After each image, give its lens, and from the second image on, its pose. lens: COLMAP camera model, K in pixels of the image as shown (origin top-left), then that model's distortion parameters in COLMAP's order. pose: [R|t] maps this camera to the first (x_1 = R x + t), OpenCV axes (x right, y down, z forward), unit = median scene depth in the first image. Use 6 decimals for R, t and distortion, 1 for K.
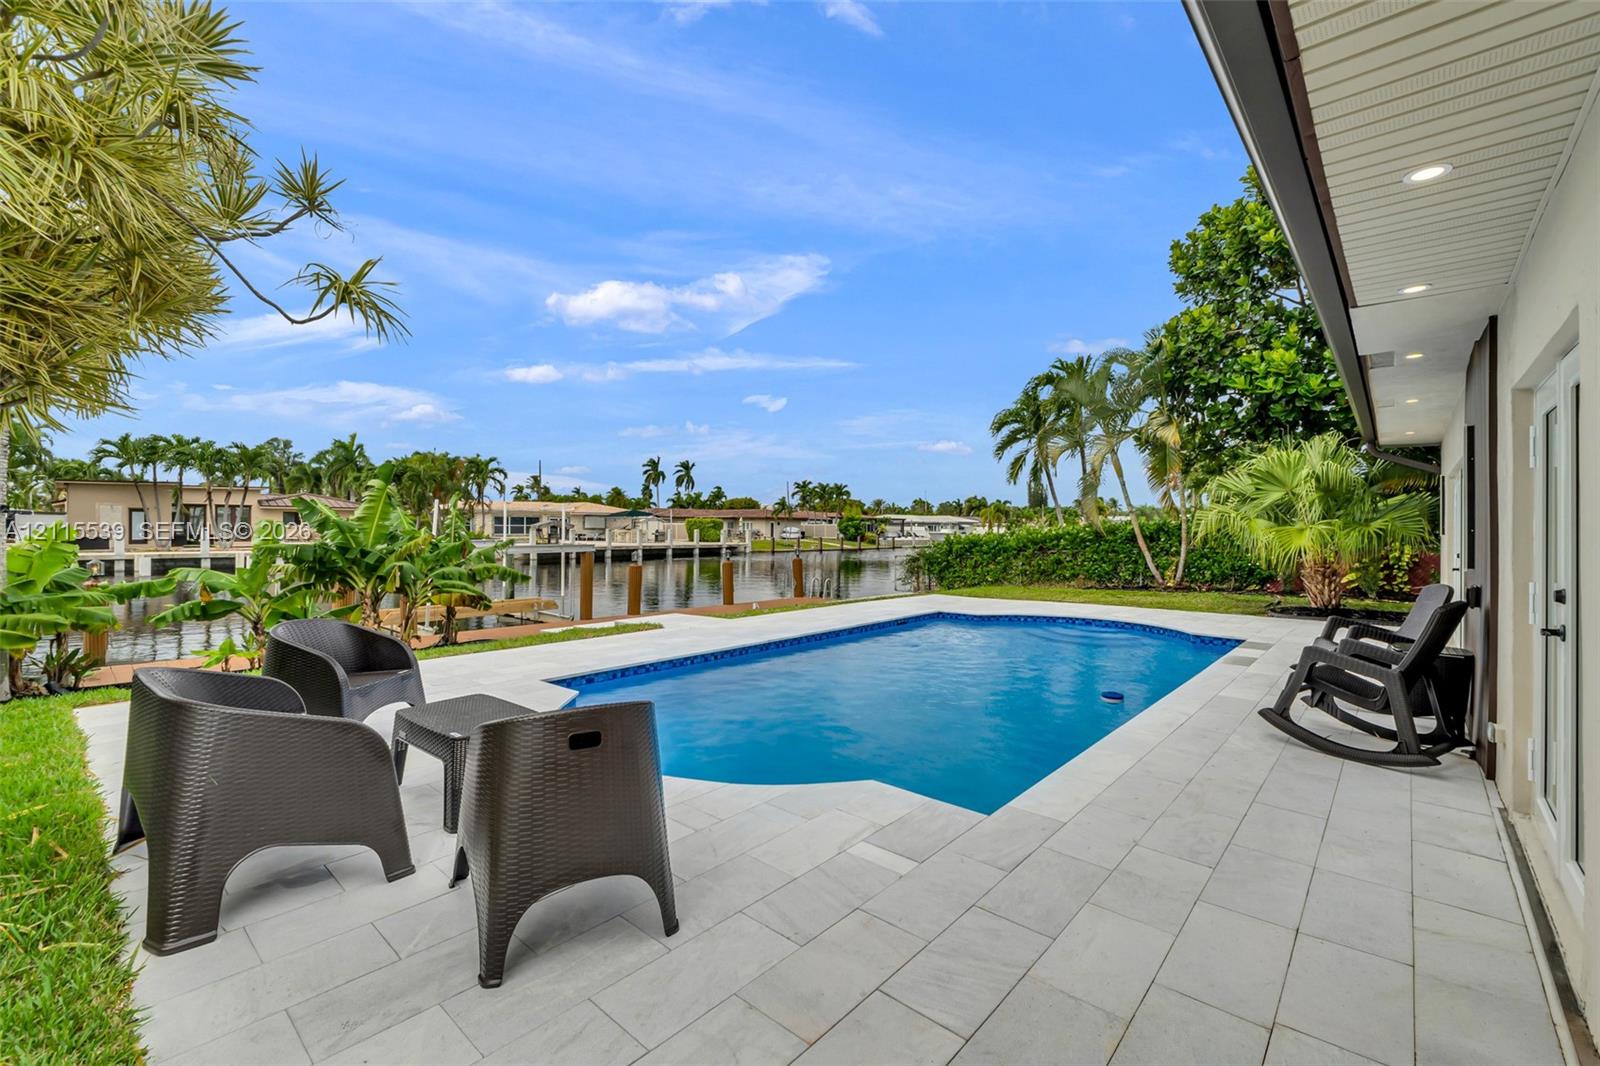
lens RADIAL K [[682.8, 0, 803.9], [0, 682.8, 525.6], [0, 0, 1]] dist [-0.002932, 0.000229]
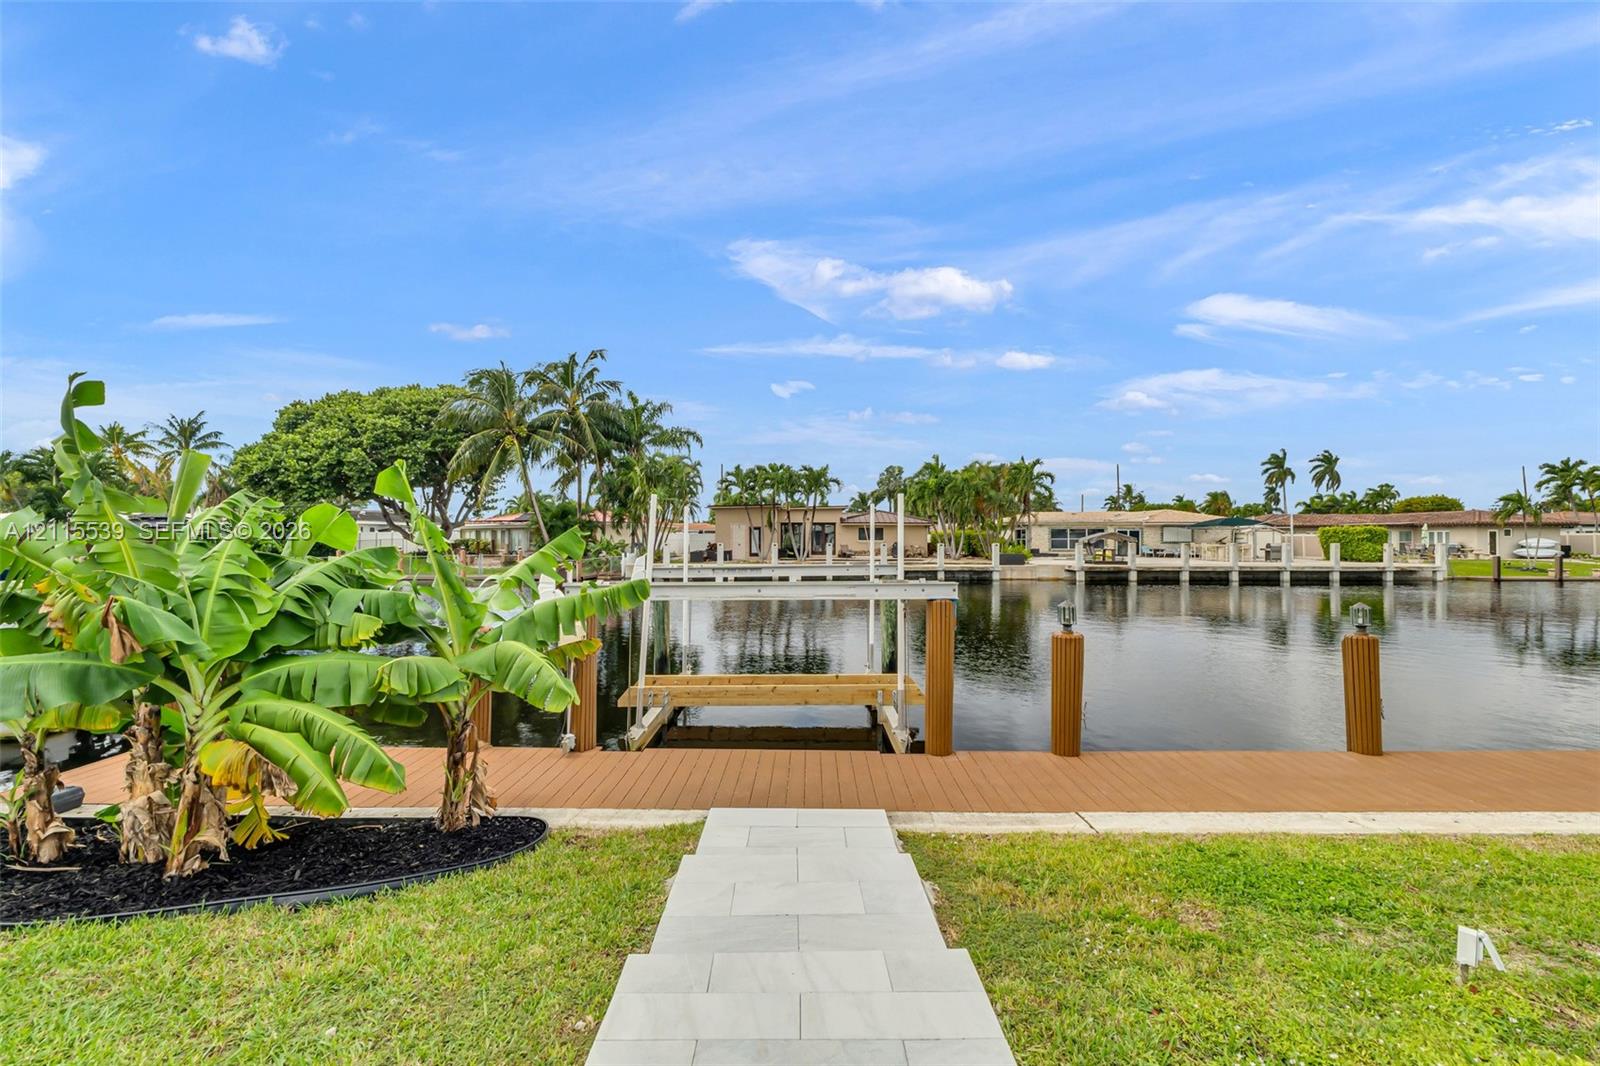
lens RADIAL K [[682.8, 0, 803.9], [0, 682.8, 525.6], [0, 0, 1]] dist [-0.002932, 0.000229]
pose [[0.673442, -0.020015, -0.738969, -0.011912], [0.006789, 0.999759, -0.020892, -0.000967], [0.739209, 0.009052, 0.673415, 0.136411]]
